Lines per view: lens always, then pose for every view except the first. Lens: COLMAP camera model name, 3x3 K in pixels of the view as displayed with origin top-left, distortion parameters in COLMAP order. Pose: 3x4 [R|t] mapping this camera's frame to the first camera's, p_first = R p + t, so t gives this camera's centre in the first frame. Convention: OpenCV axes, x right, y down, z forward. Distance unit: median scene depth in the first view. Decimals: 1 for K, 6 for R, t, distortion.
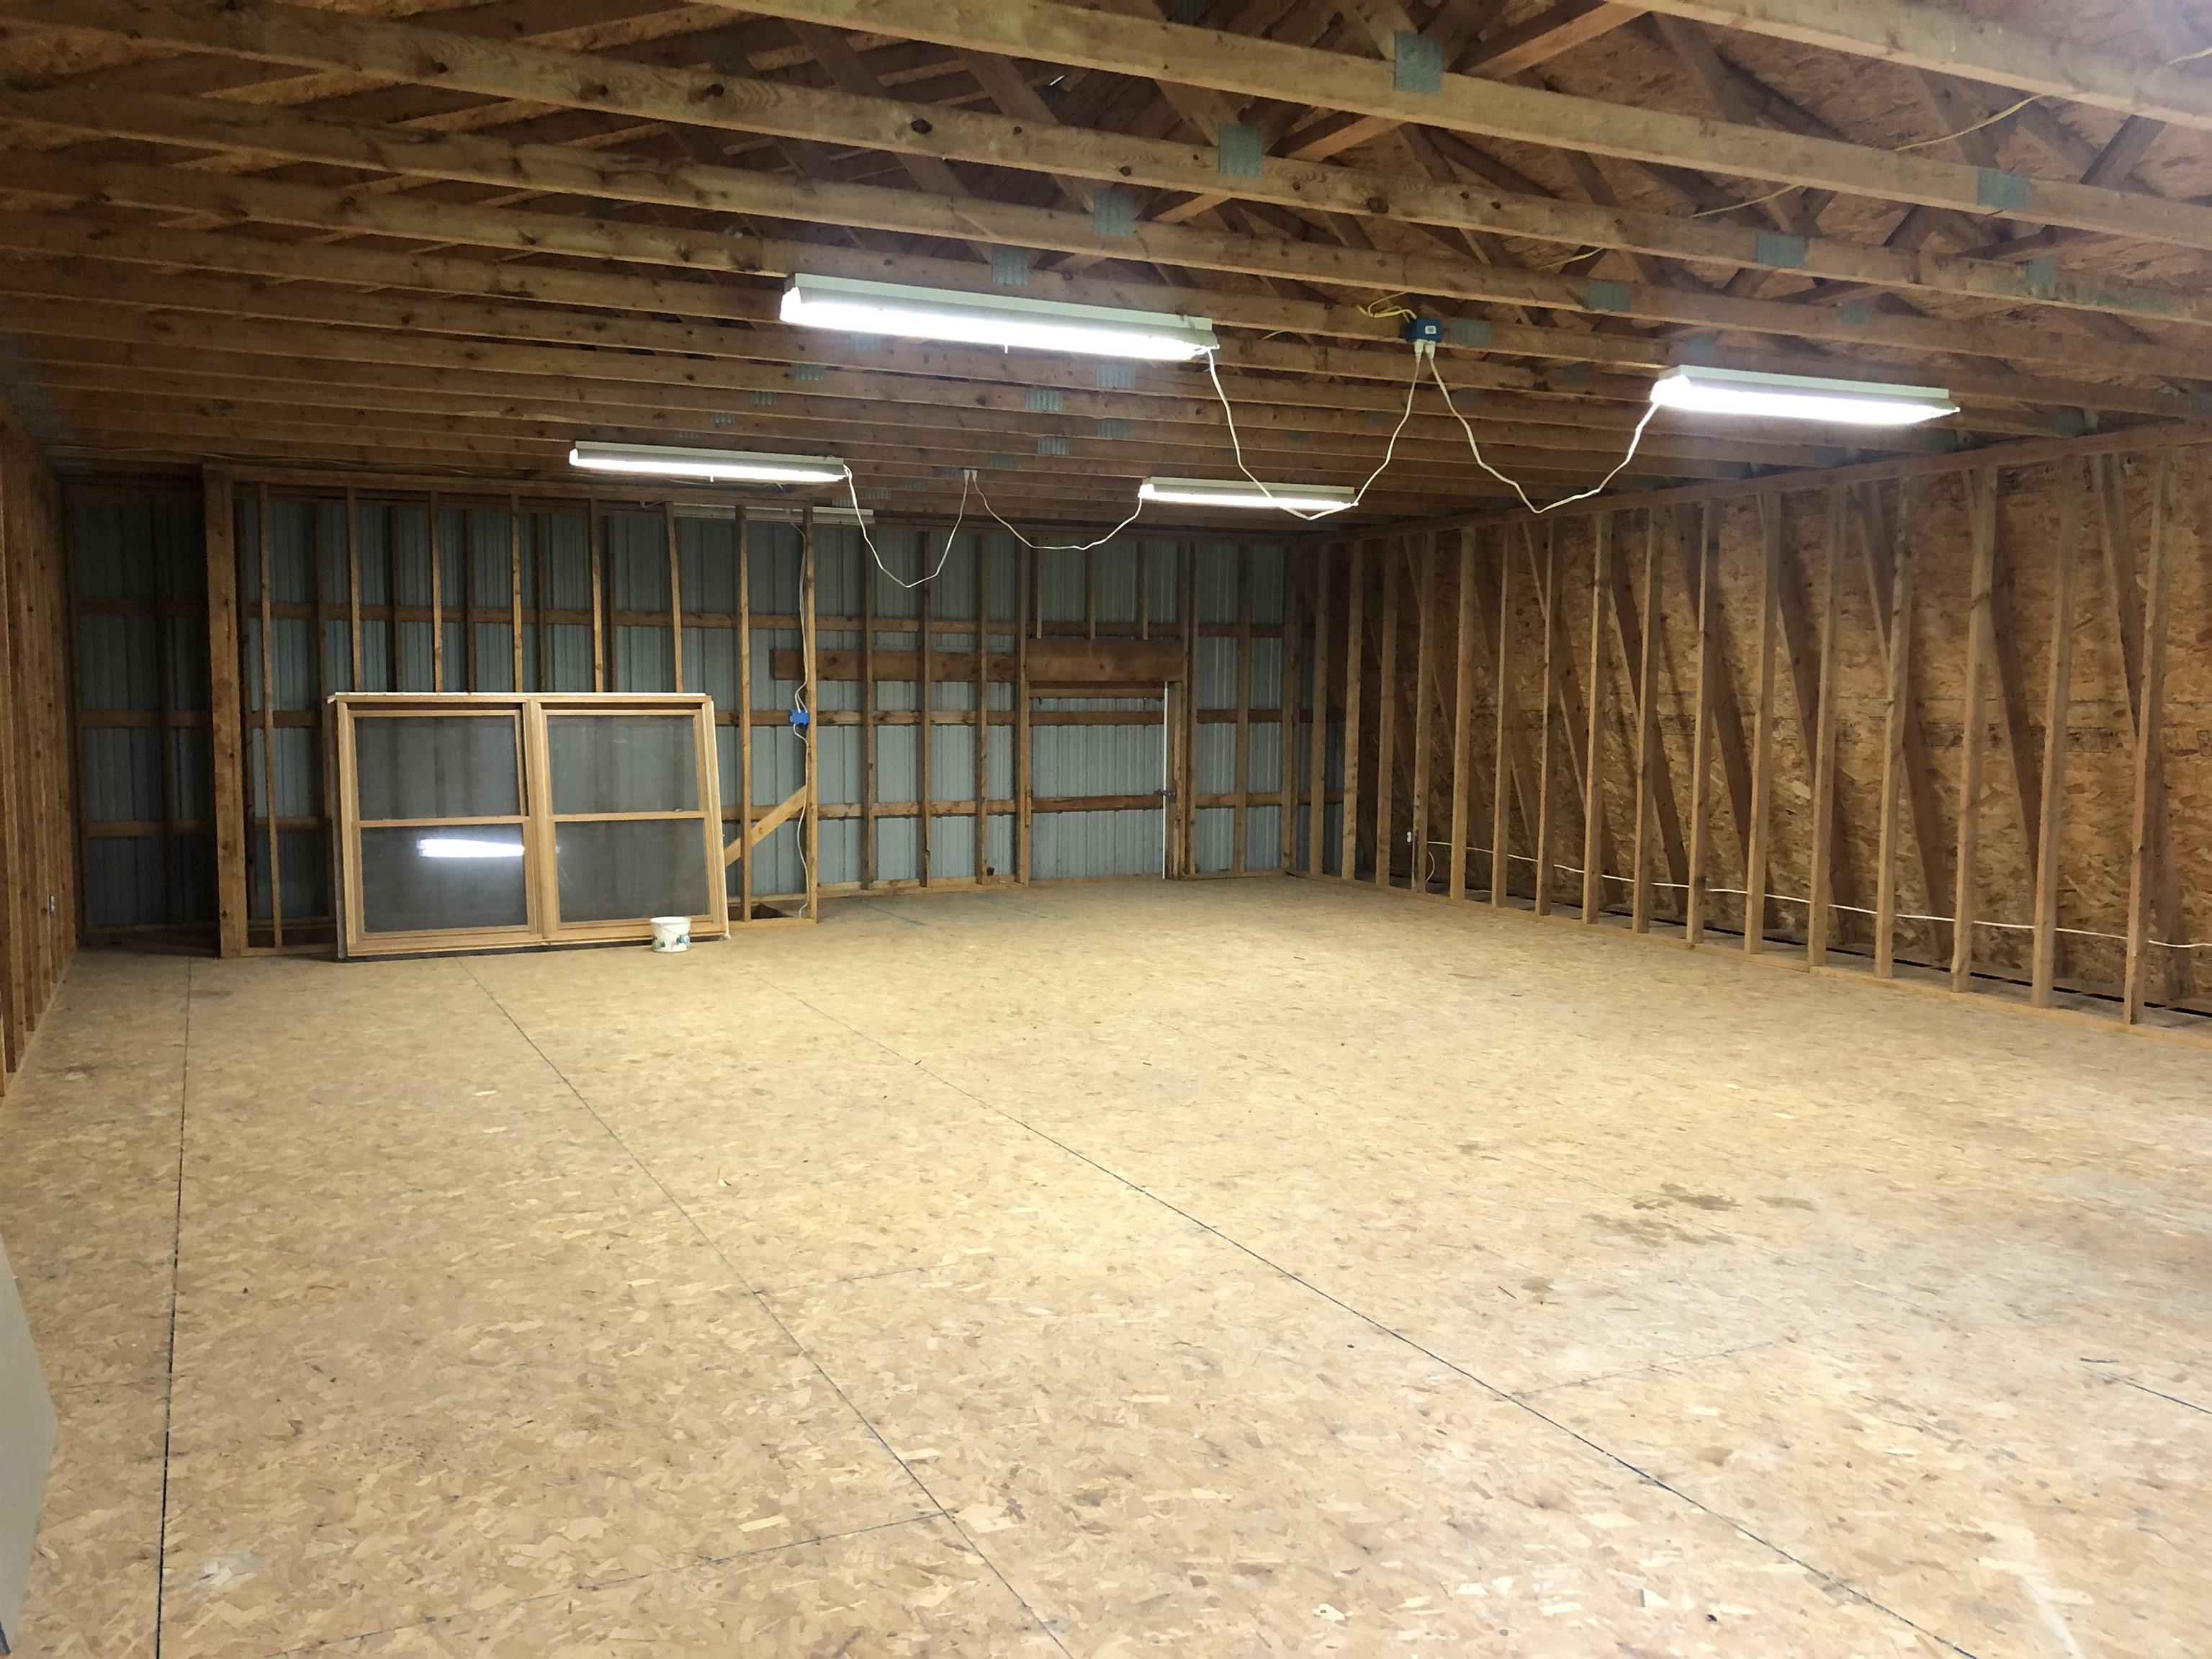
lens RADIAL K [[1806.3, 0, 1106.0], [0, 1806.3, 829.5], [0, 0, 1]] dist [0.019005, 0.006747]
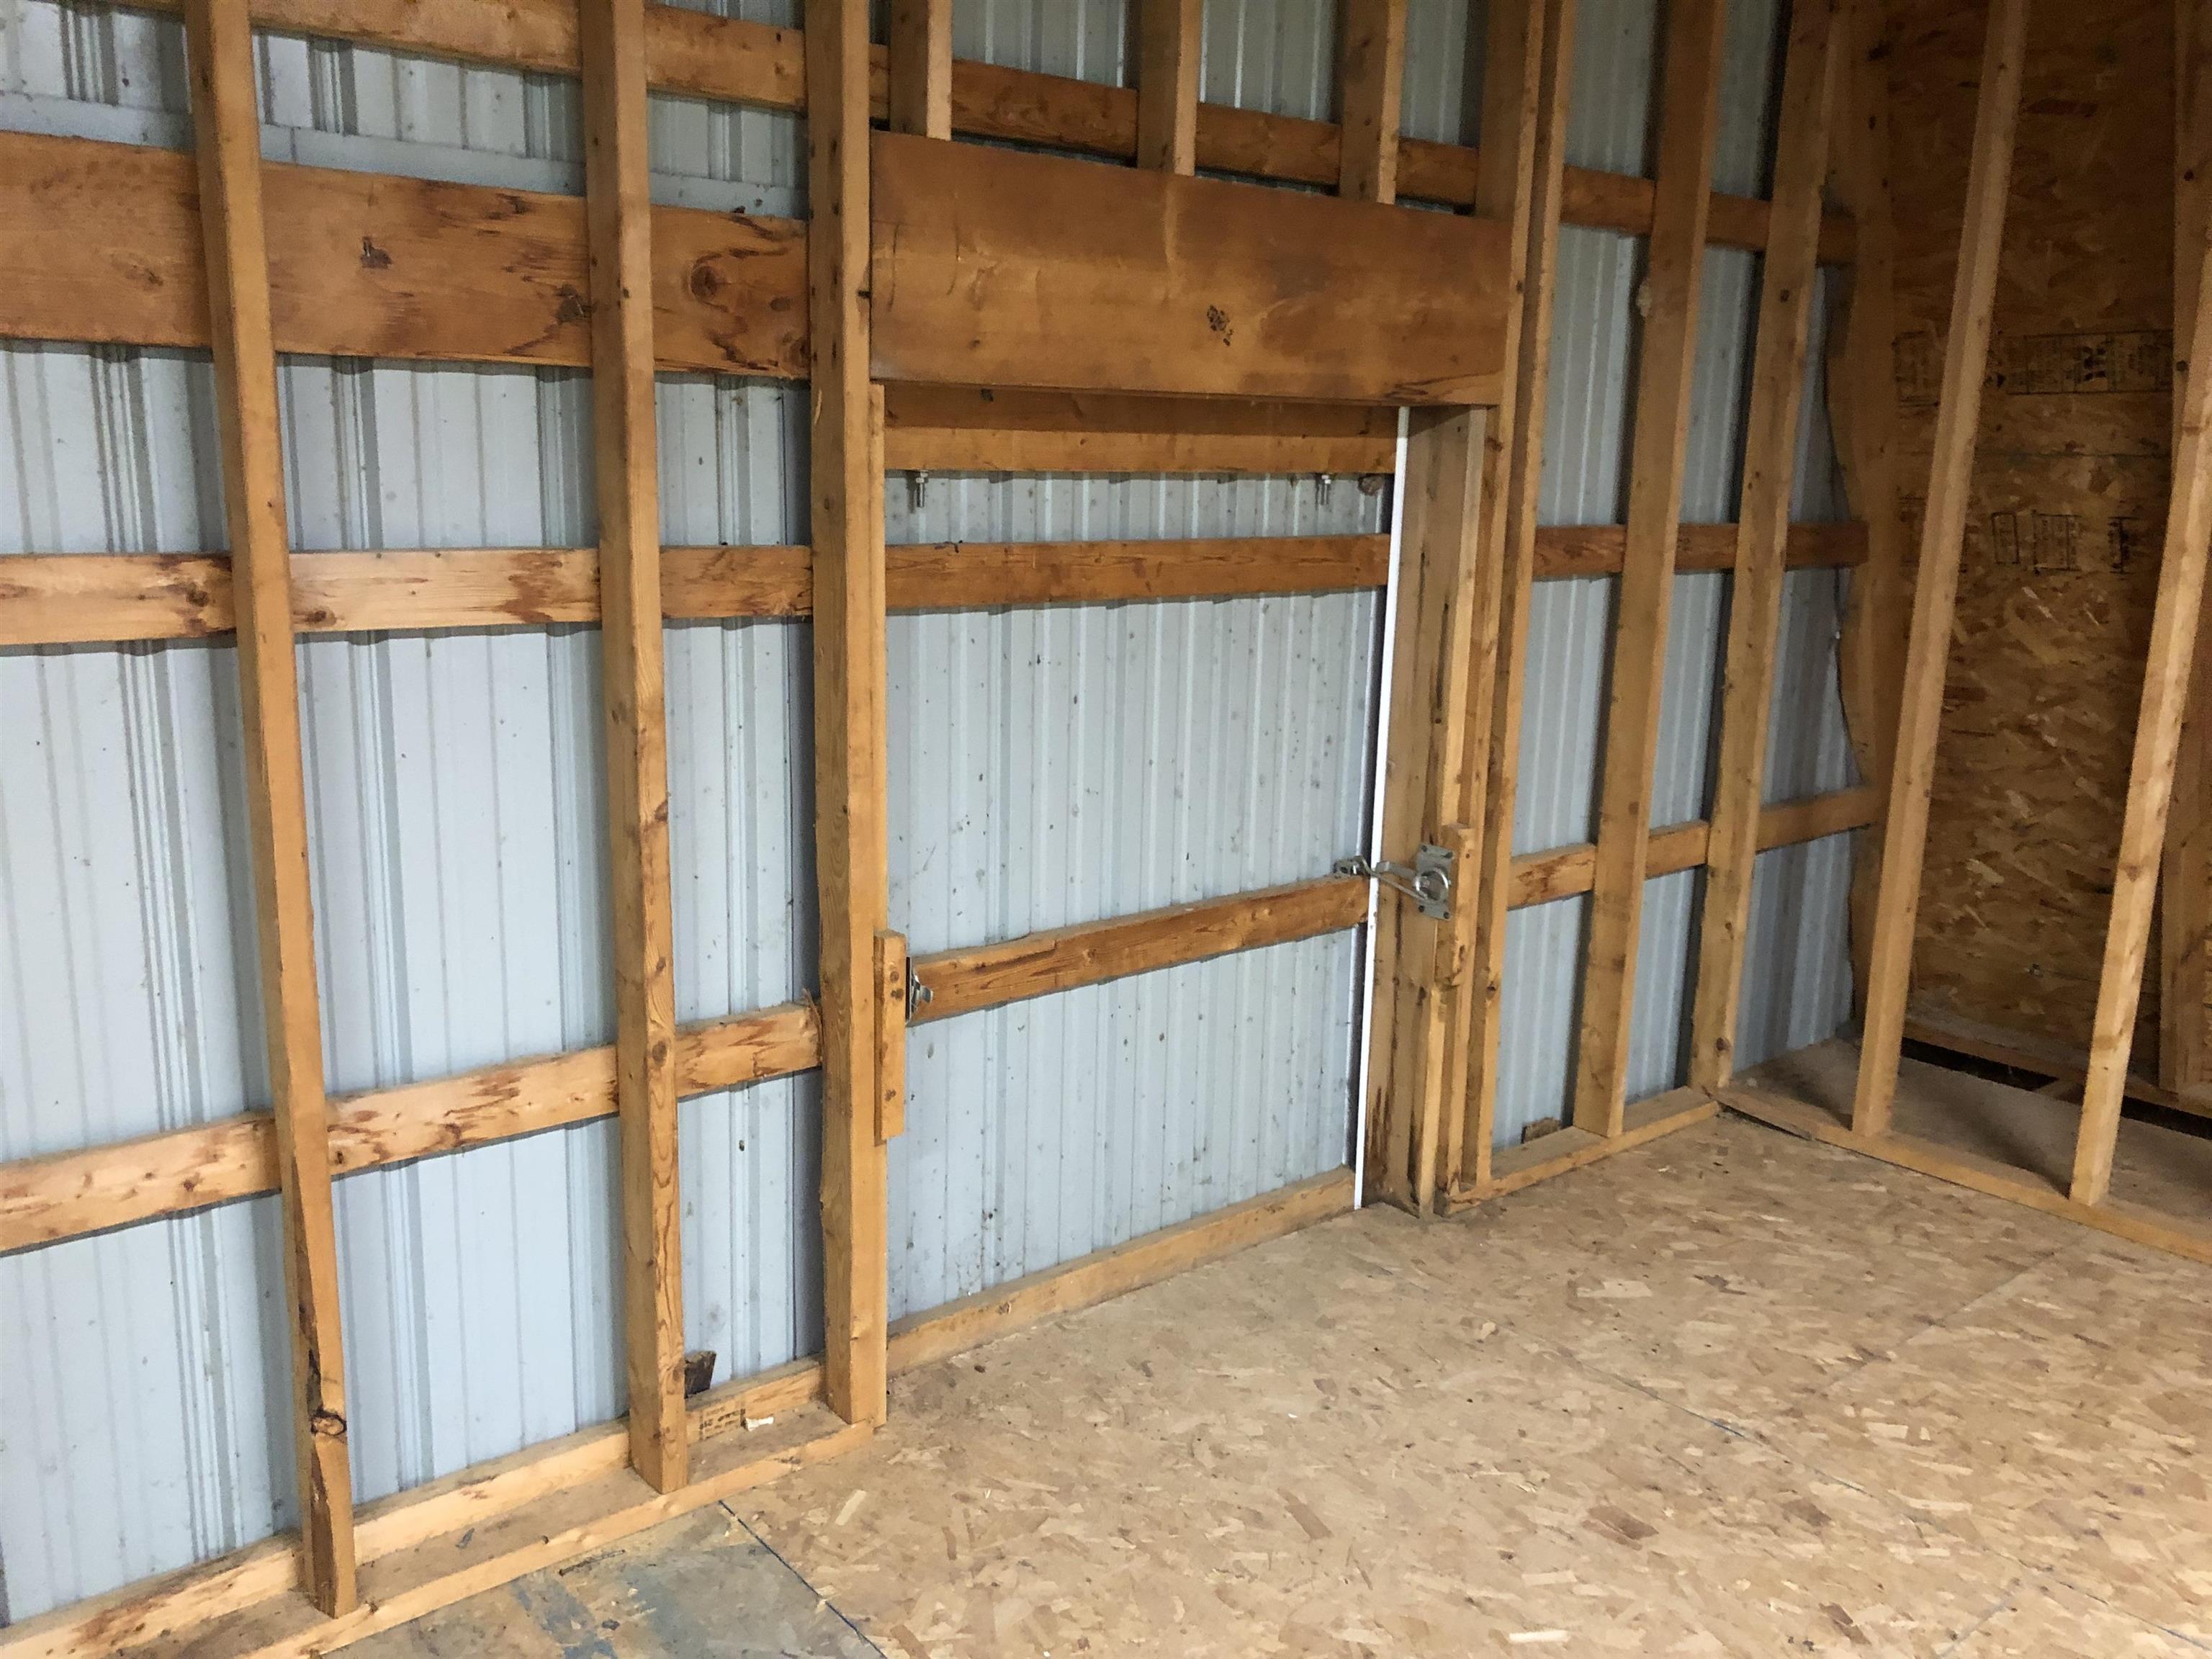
lens RADIAL K [[1806.3, 0, 1106.0], [0, 1806.3, 829.5], [0, 0, 1]] dist [0.019005, 0.006747]
pose [[0.970999, -0.034129, 0.236633, -0.065671], [0.003632, 0.991750, 0.128136, -0.060487], [-0.239054, -0.123561, 0.963113, 0.809905]]
